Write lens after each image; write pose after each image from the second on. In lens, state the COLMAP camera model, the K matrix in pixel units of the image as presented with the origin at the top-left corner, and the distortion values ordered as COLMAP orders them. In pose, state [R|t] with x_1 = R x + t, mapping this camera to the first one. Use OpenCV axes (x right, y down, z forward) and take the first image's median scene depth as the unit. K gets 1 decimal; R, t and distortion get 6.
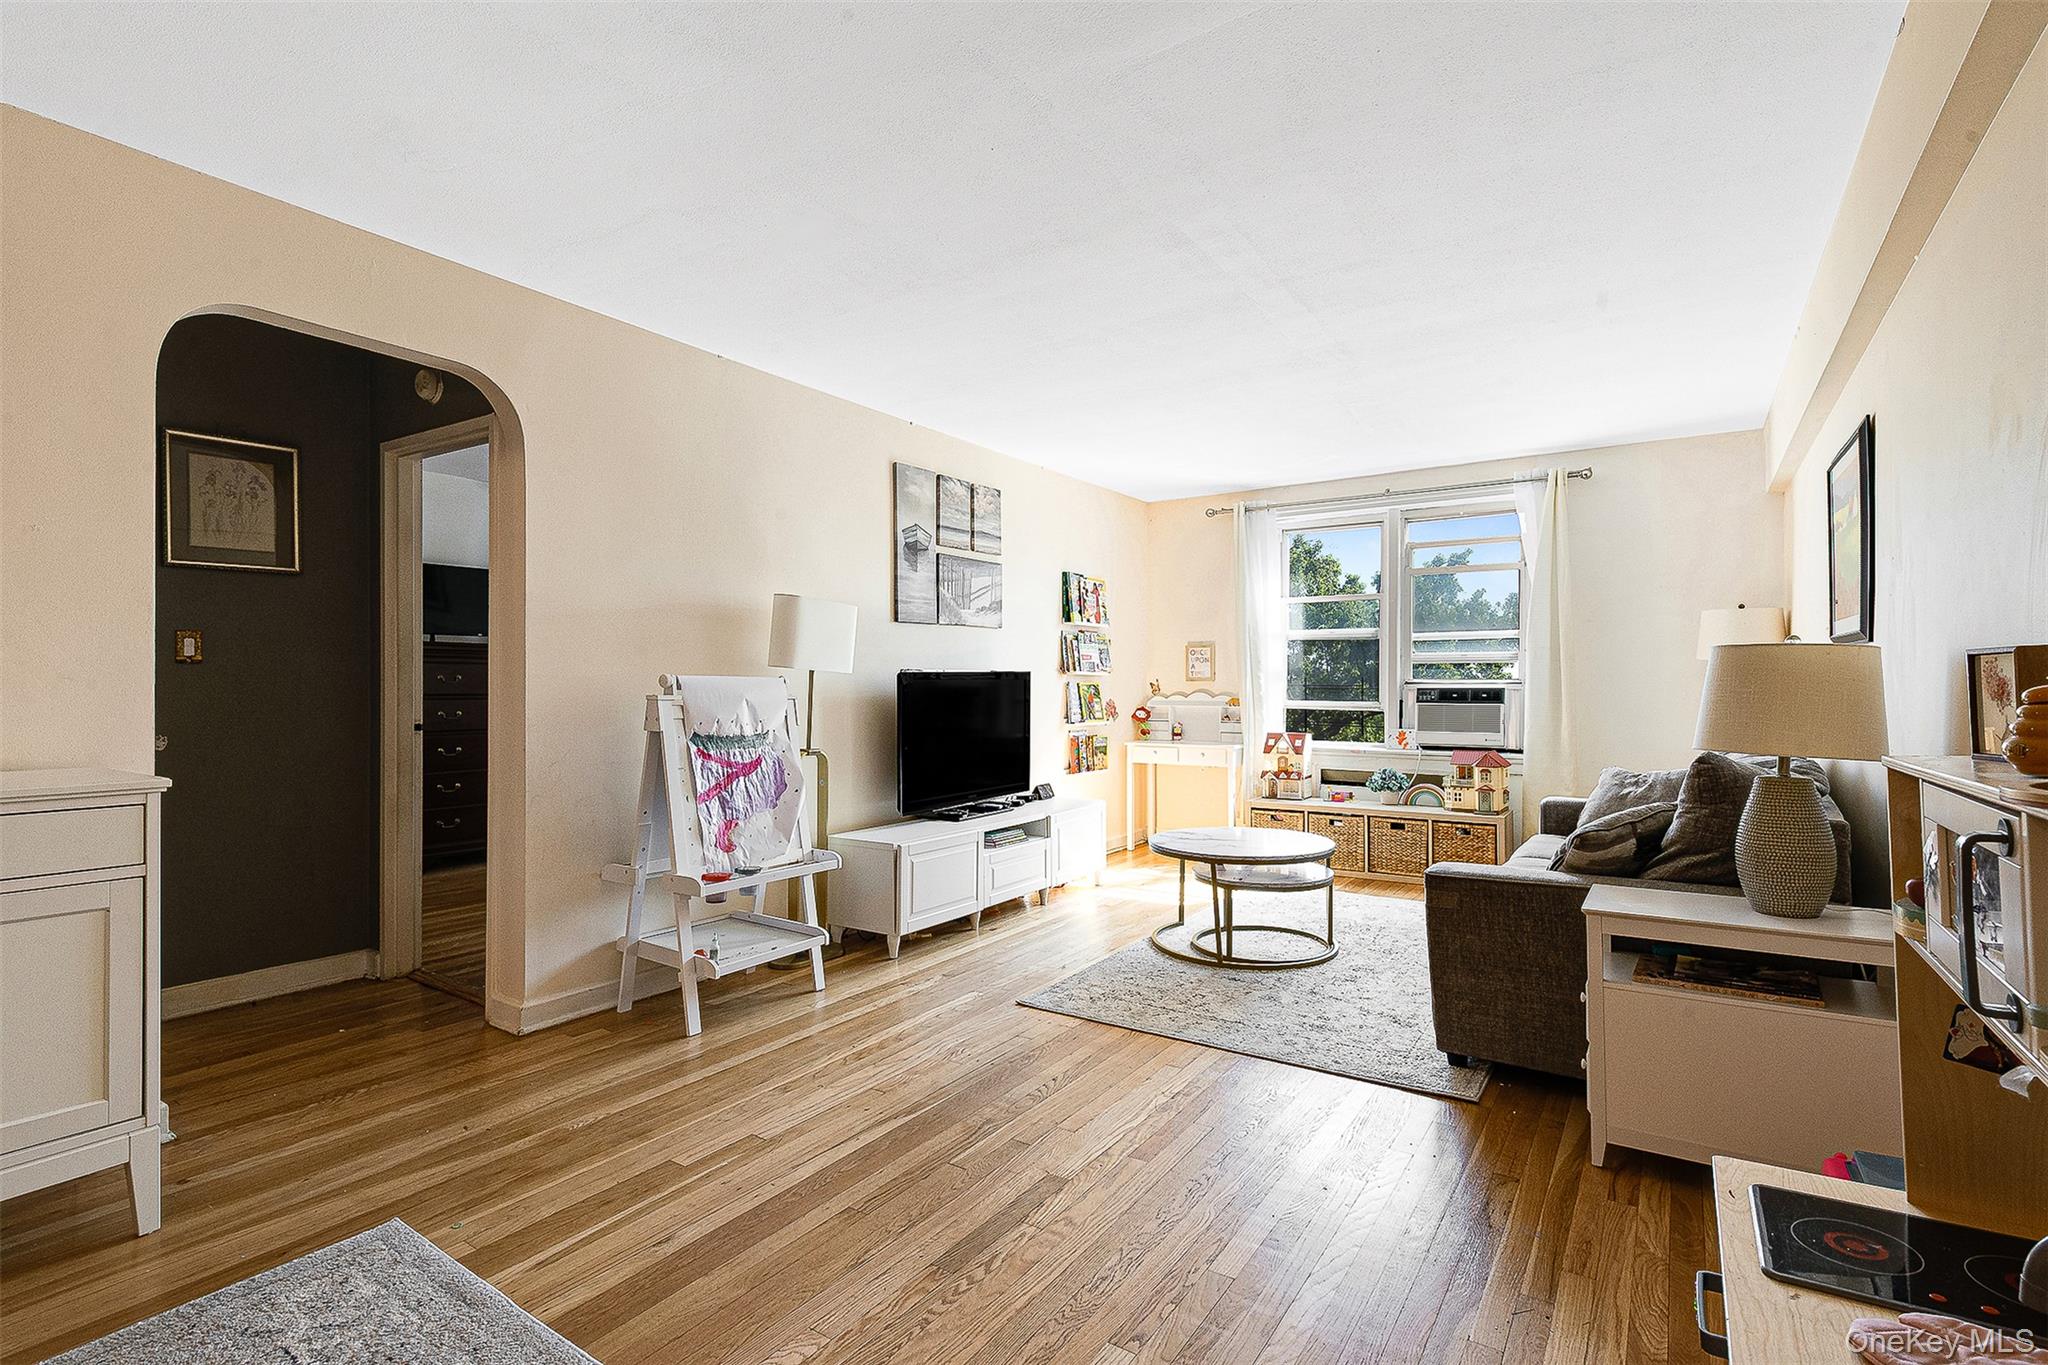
lens RADIAL K [[960.9, 0, 1028.3], [0, 960.9, 678.6], [0, 0, 1]] dist [0.023116, -0.014316]
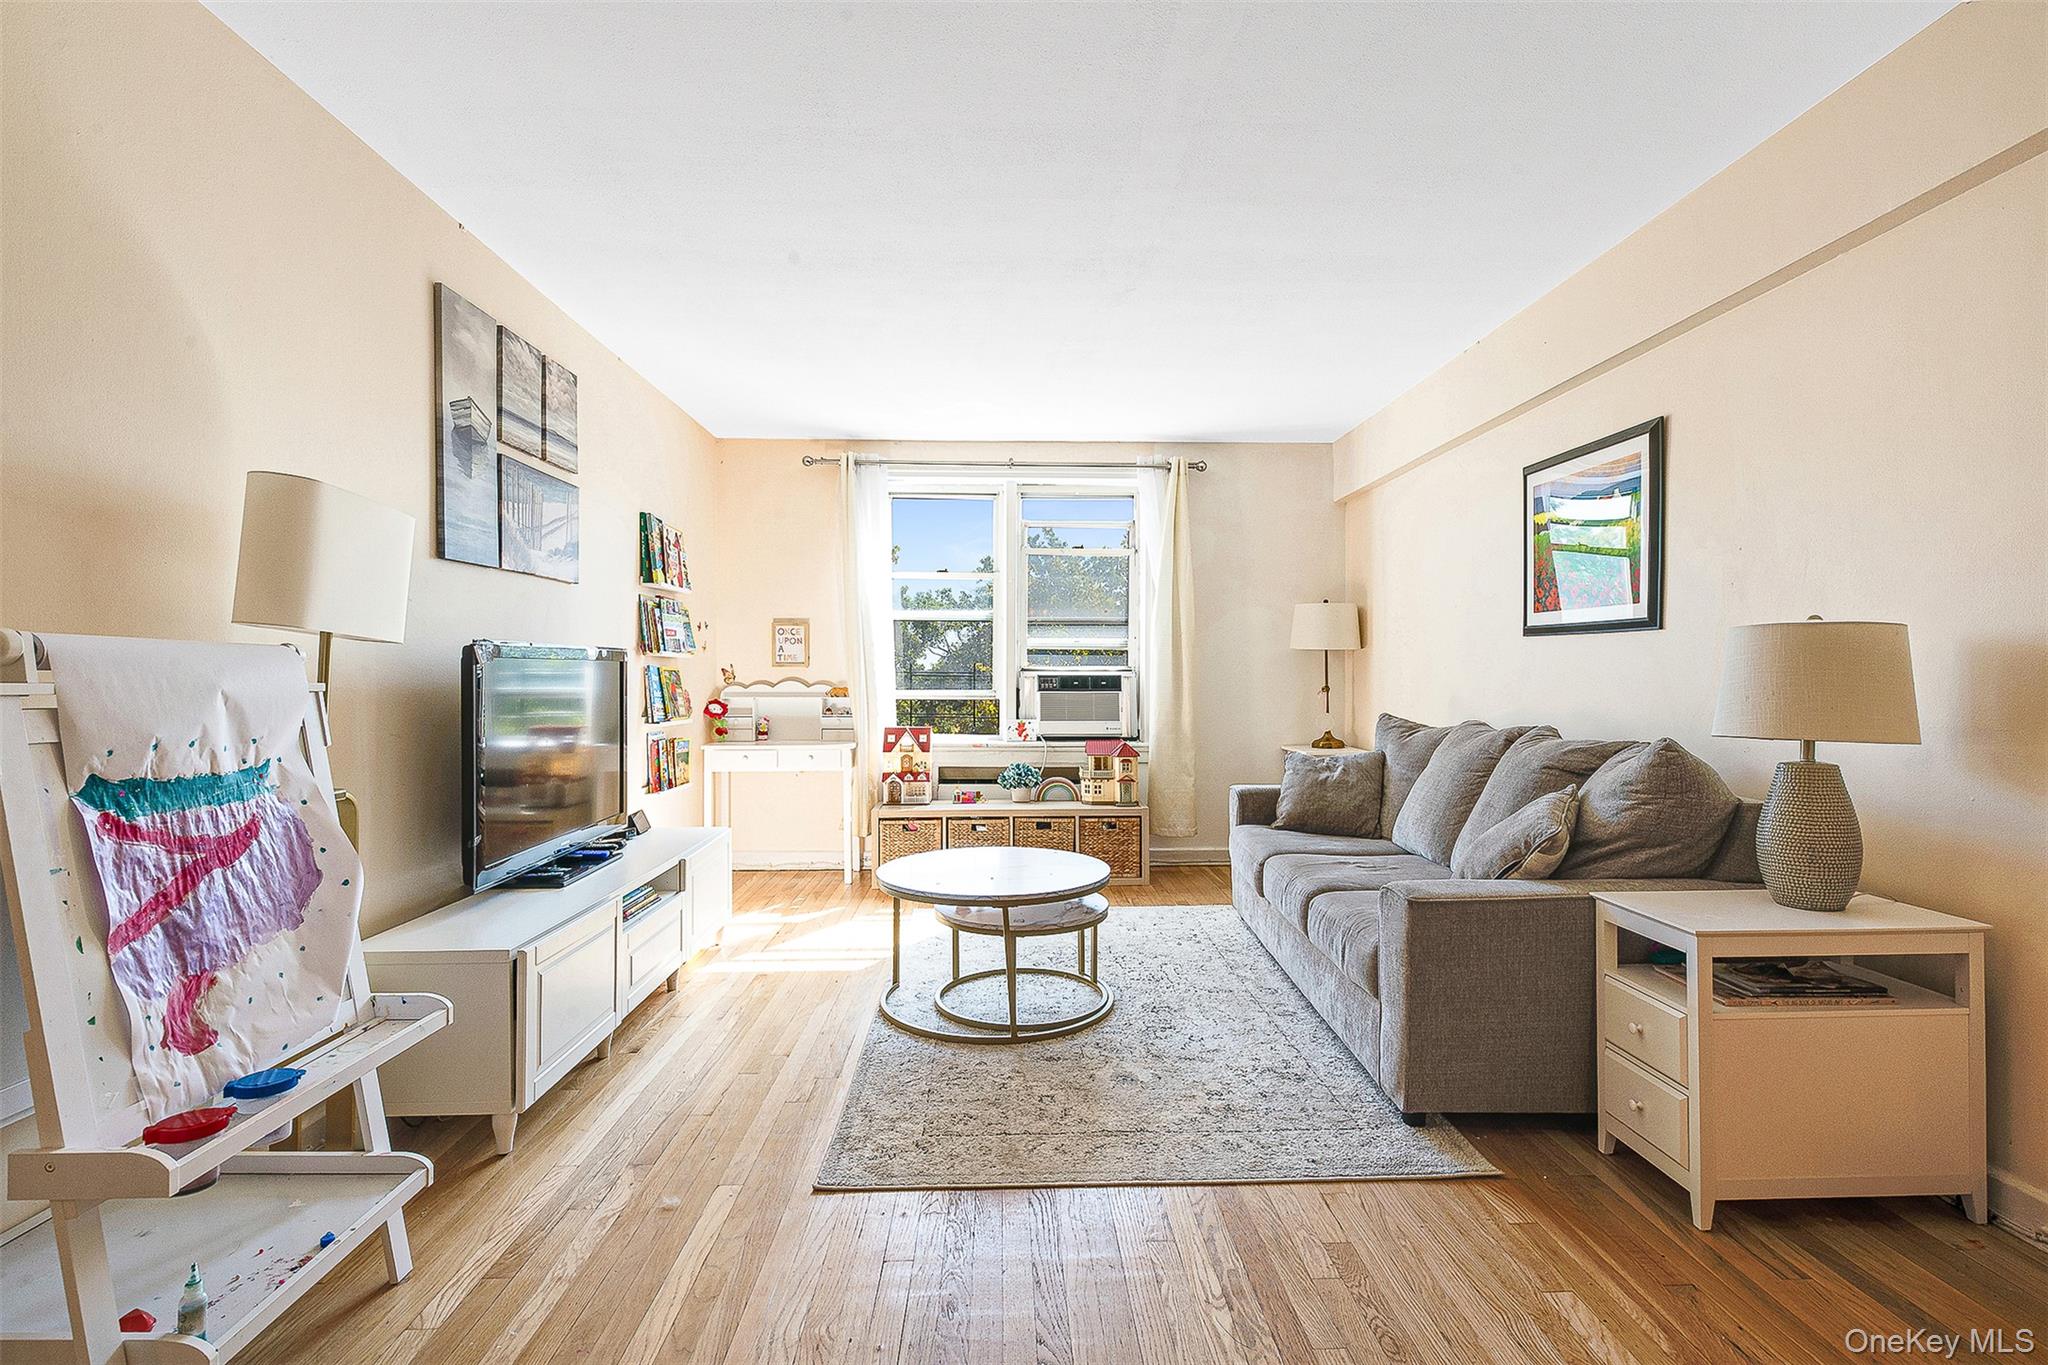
lens RADIAL K [[958.9, 0, 1032.6], [0, 958.9, 674.7], [0, 0, 1]] dist [0.018681, -0.011378]
pose [[0.810641, 0.002755, 0.585536, -0.164115], [-0.006457, 0.999970, 0.004235, 0.005816], [-0.585507, -0.007214, 0.810635, 0.274591]]
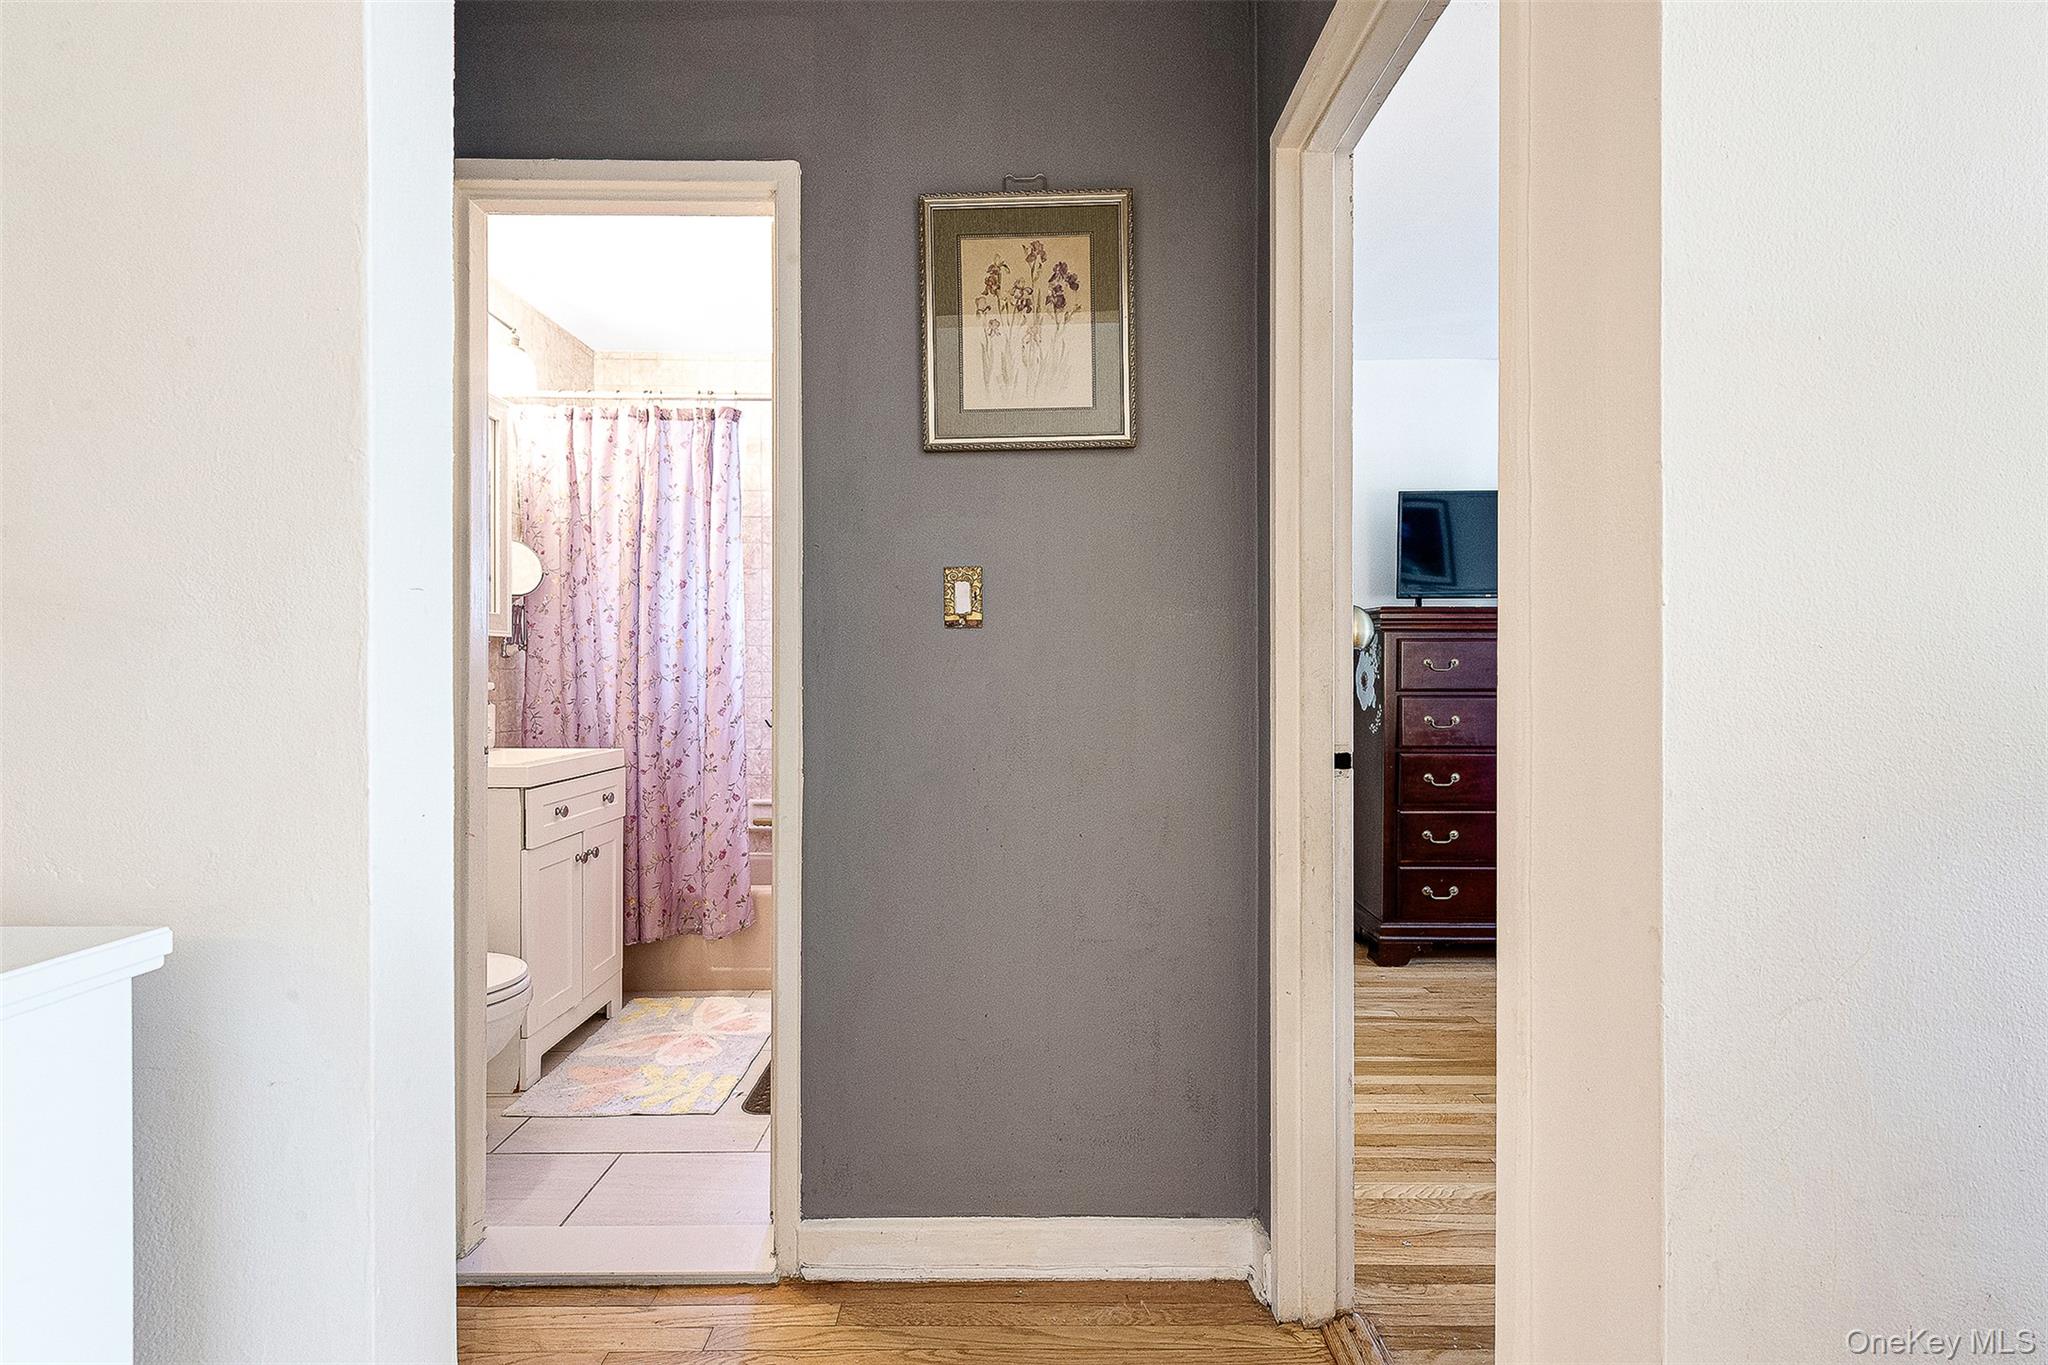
lens RADIAL K [[958.9, 0, 1032.6], [0, 958.9, 674.7], [0, 0, 1]] dist [0.018681, -0.011378]
pose [[0.570724, -0.004602, -0.821129, -0.261314], [0.005381, 0.999984, -0.001865, 0.008191], [0.821124, -0.003354, 0.570740, 0.472676]]
